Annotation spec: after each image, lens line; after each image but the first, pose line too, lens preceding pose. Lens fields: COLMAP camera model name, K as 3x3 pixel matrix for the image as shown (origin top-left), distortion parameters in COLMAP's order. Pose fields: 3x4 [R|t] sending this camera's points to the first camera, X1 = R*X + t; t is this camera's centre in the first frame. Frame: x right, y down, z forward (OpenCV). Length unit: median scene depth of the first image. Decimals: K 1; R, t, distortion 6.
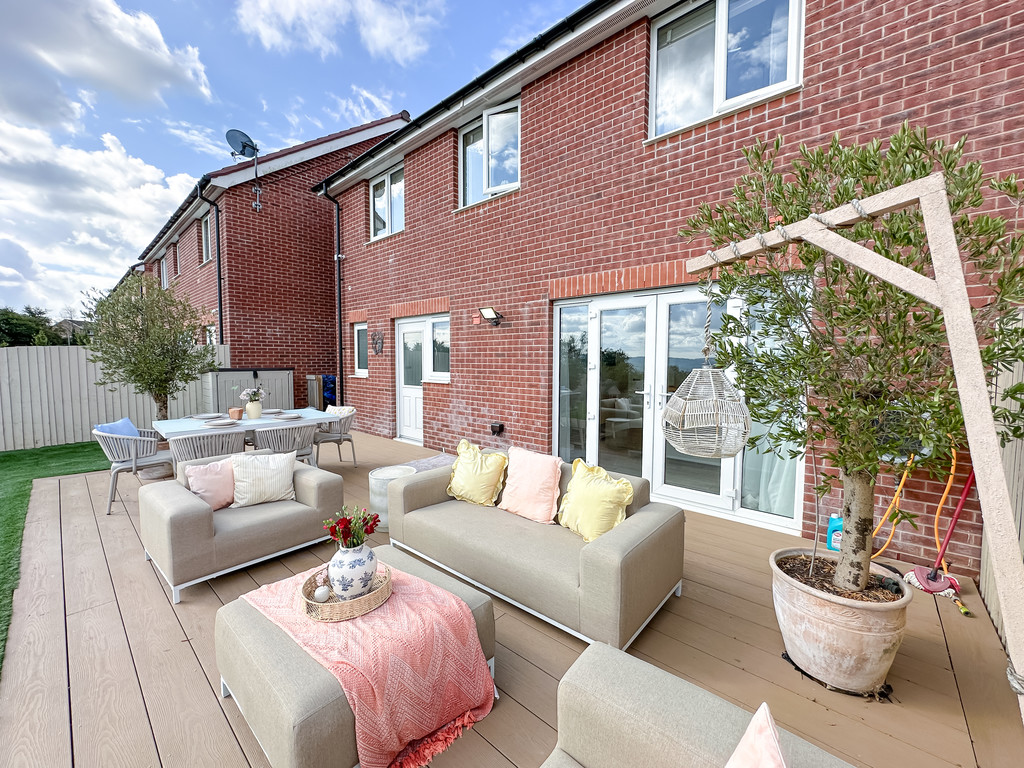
lens RADIAL K [[404.8, 0, 512.0], [0, 404.8, 384.0], [0, 0, 1]] dist [-0.000759, -0.000006]
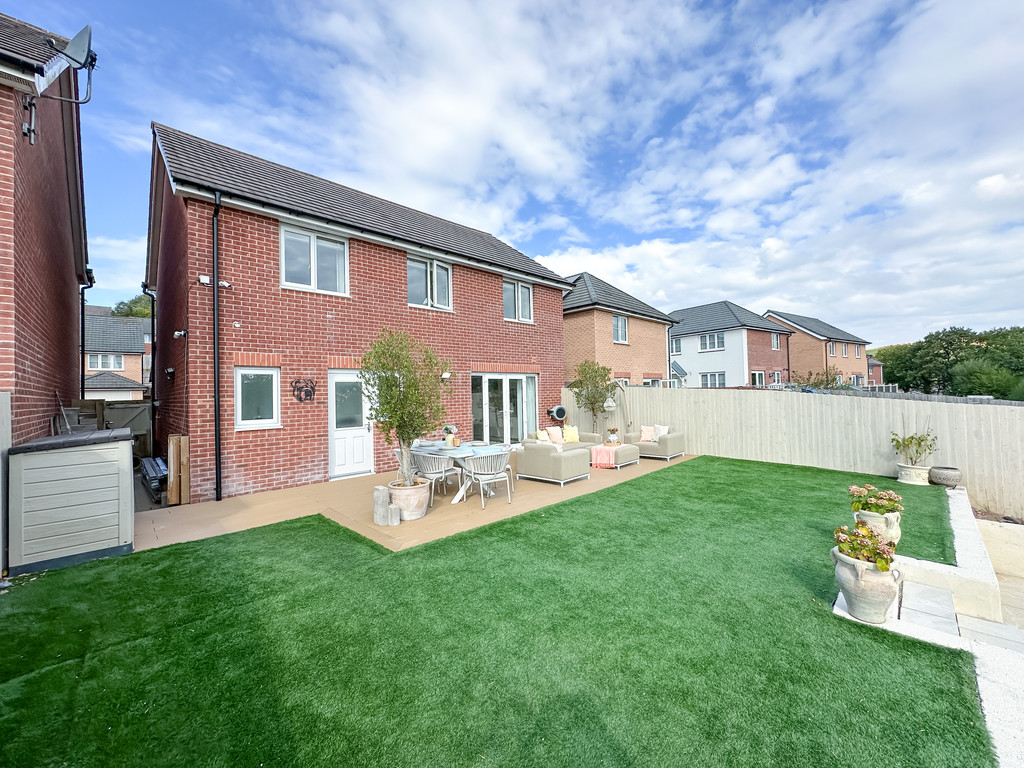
lens RADIAL K [[408.4, 0, 512.0], [0, 408.4, 384.0], [0, 0, 1]] dist [-0.000375, -0.000004]
pose [[0.075257, 0.023678, 0.996883, -1.546665], [0.090825, 0.995400, -0.030499, -0.047070], [-0.993019, 0.092838, 0.072760, 0.494380]]
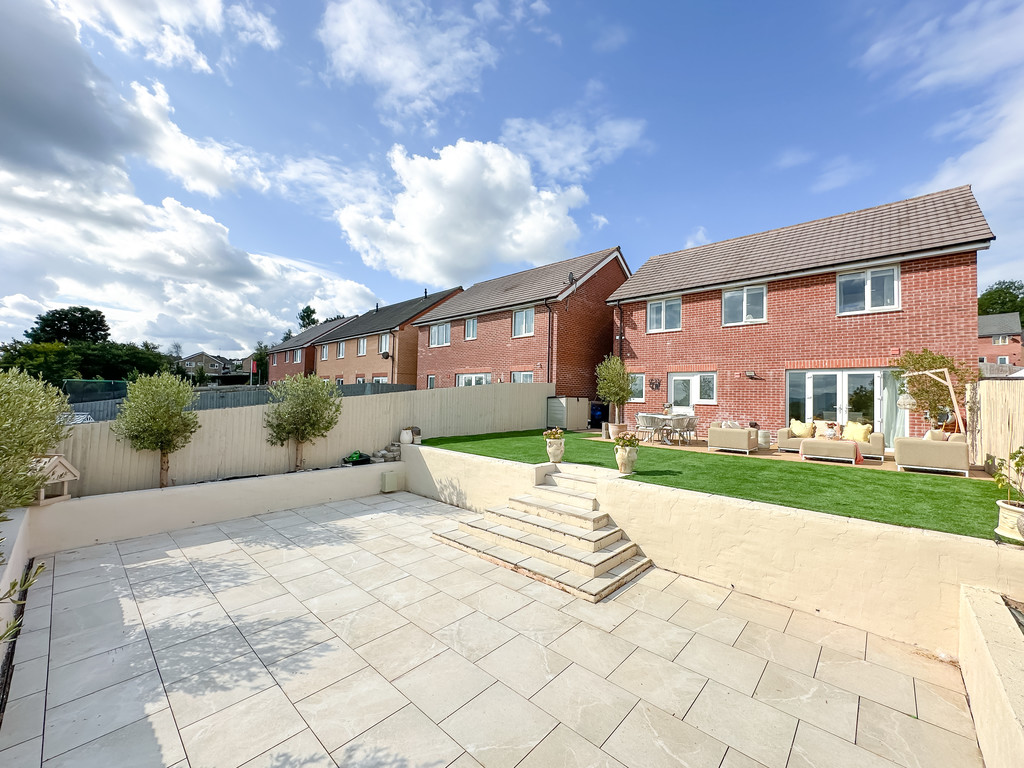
lens RADIAL K [[408.4, 0, 512.0], [0, 408.4, 384.0], [0, 0, 1]] dist [-0.000375, -0.000004]
pose [[0.999446, 0.024487, -0.022525, -1.160661], [-0.026553, 0.994971, -0.096576, 0.122816], [0.020047, 0.097121, 0.995071, -1.133511]]
